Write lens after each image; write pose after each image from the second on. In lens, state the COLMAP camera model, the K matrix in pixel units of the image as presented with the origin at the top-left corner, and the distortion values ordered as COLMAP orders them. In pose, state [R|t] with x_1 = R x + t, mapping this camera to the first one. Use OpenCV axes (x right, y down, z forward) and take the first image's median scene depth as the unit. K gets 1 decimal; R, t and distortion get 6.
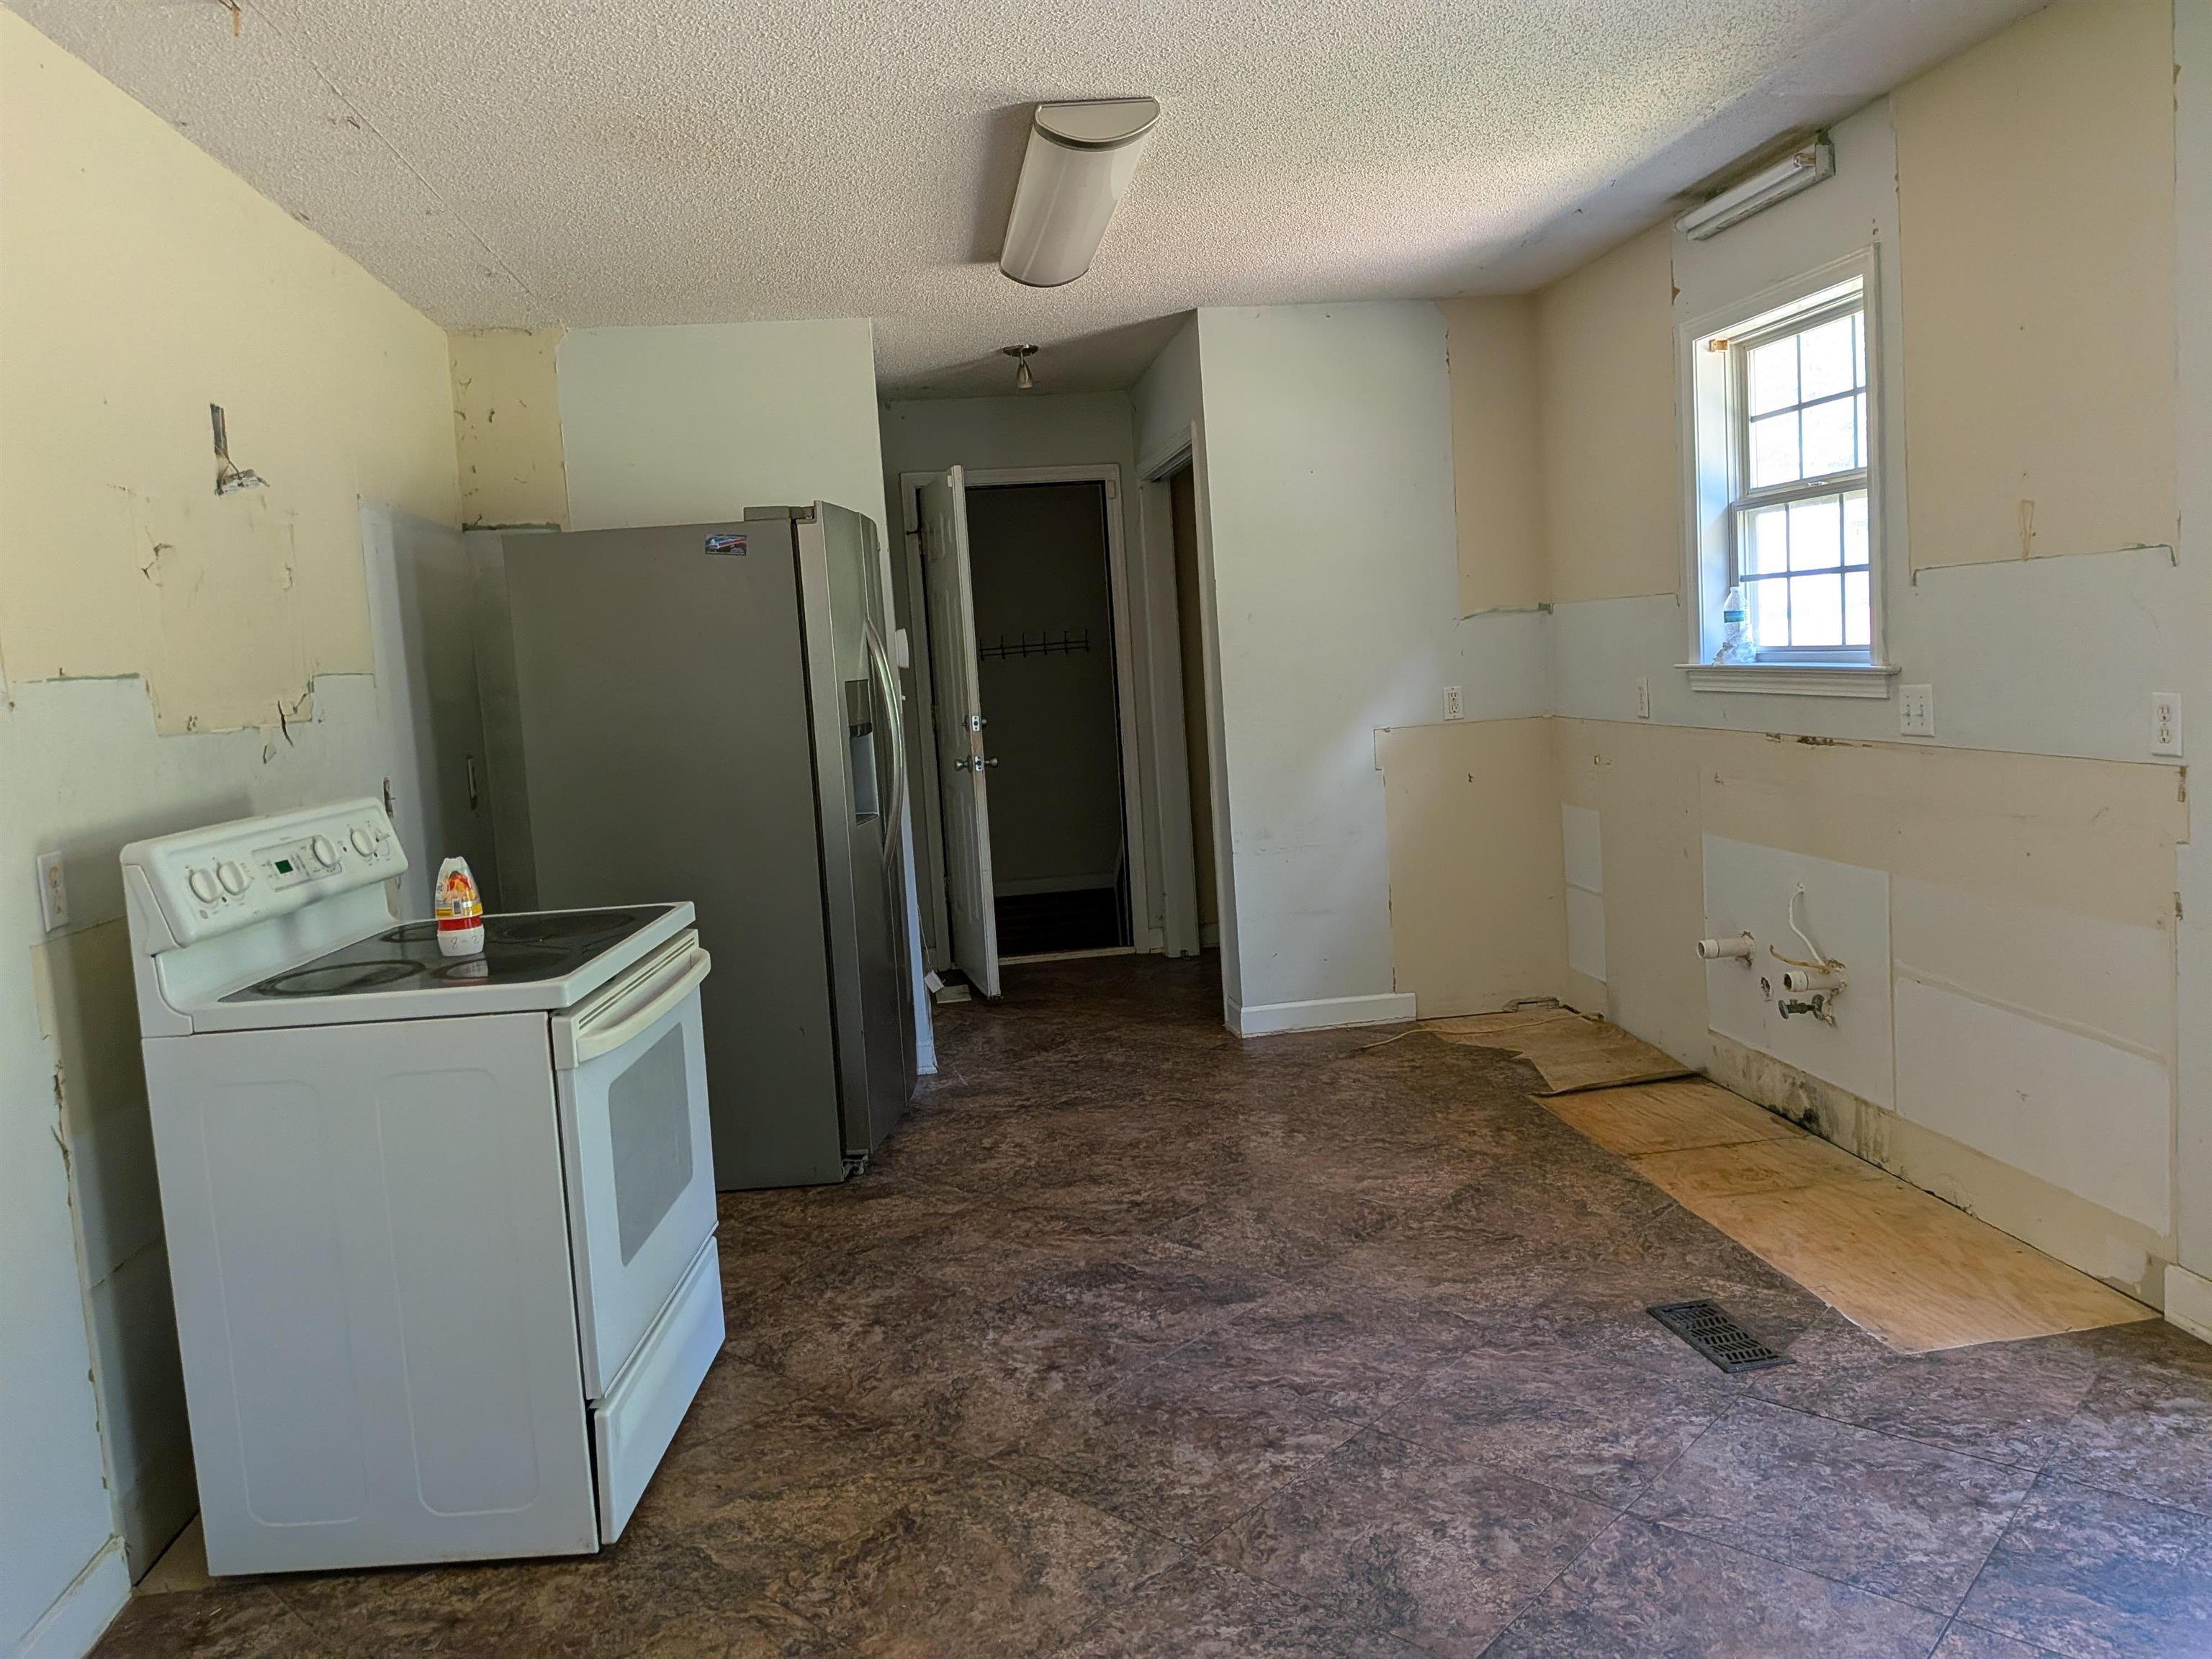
lens RADIAL K [[1642.8, 0, 1109.6], [0, 1642.8, 785.1], [0, 0, 1]] dist [-0.005341, -0.002789]
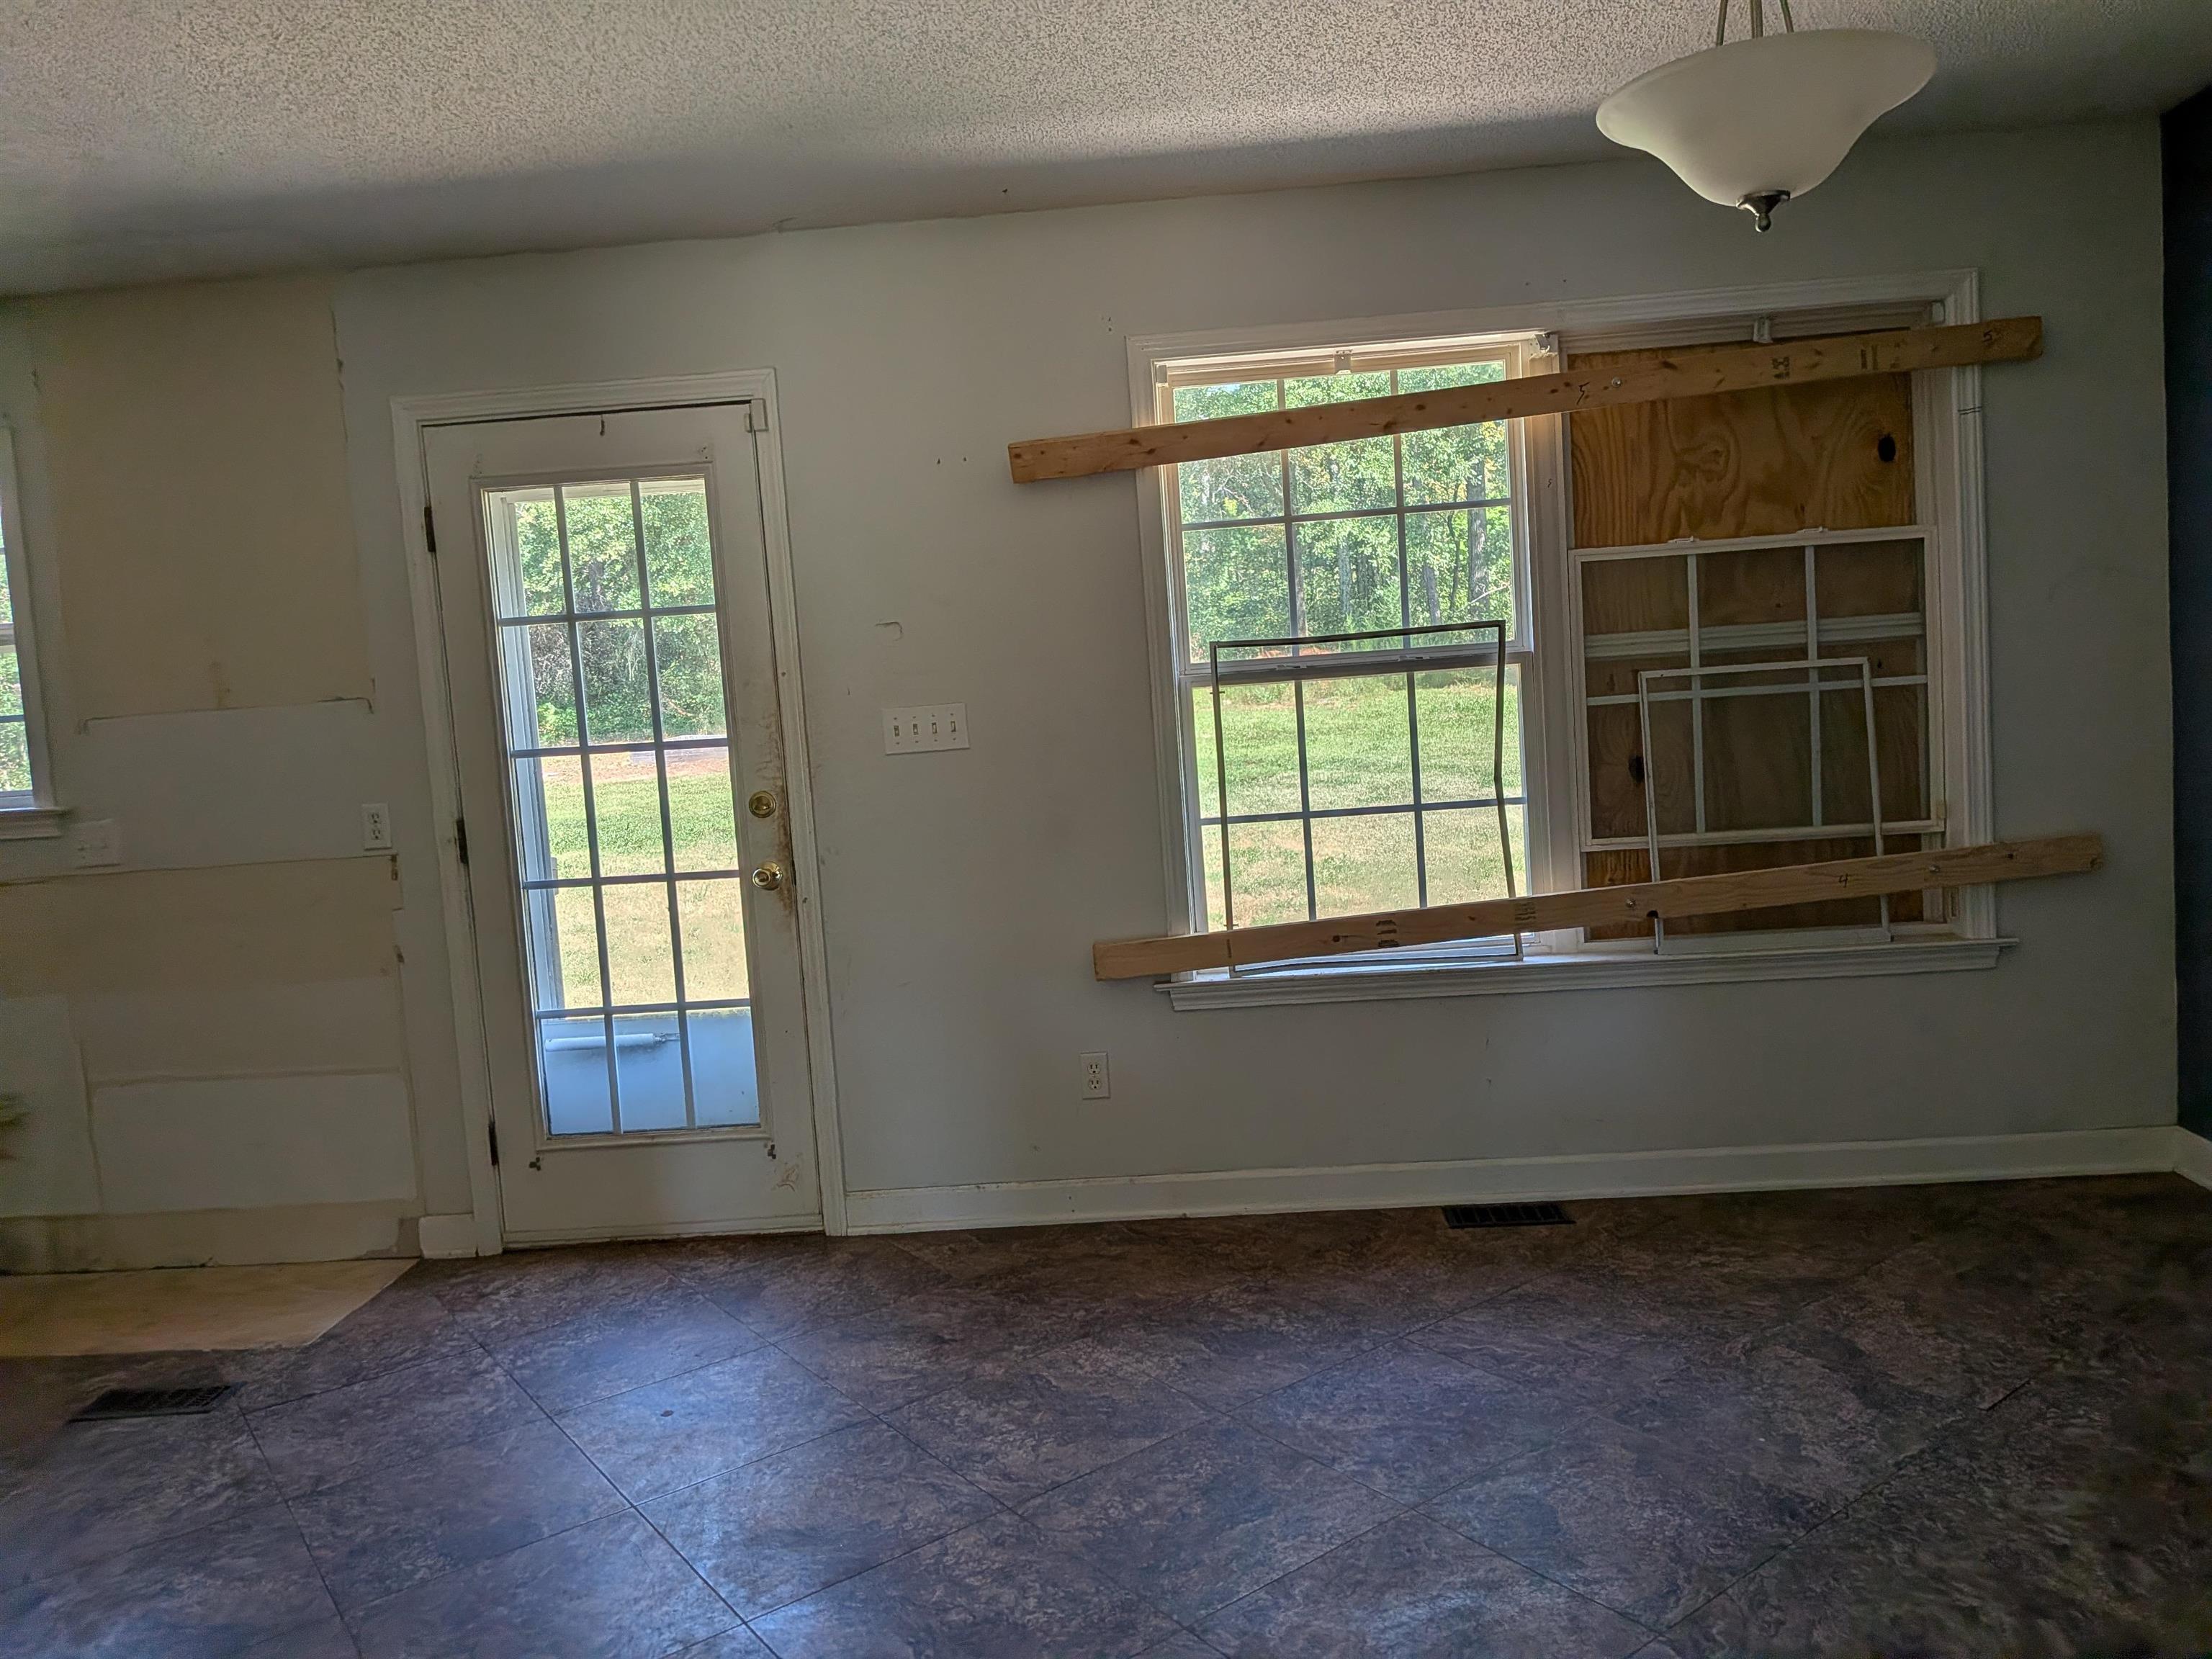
lens RADIAL K [[1619.5, 0, 1118.1], [0, 1619.5, 802.6], [0, 0, 1]] dist [0.007876, 0.006368]
pose [[0.212461, -0.031084, 0.976675, -0.552387], [0.142900, 0.989737, 0.000414, 0.031697], [-0.966664, 0.139479, 0.214722, 0.094776]]
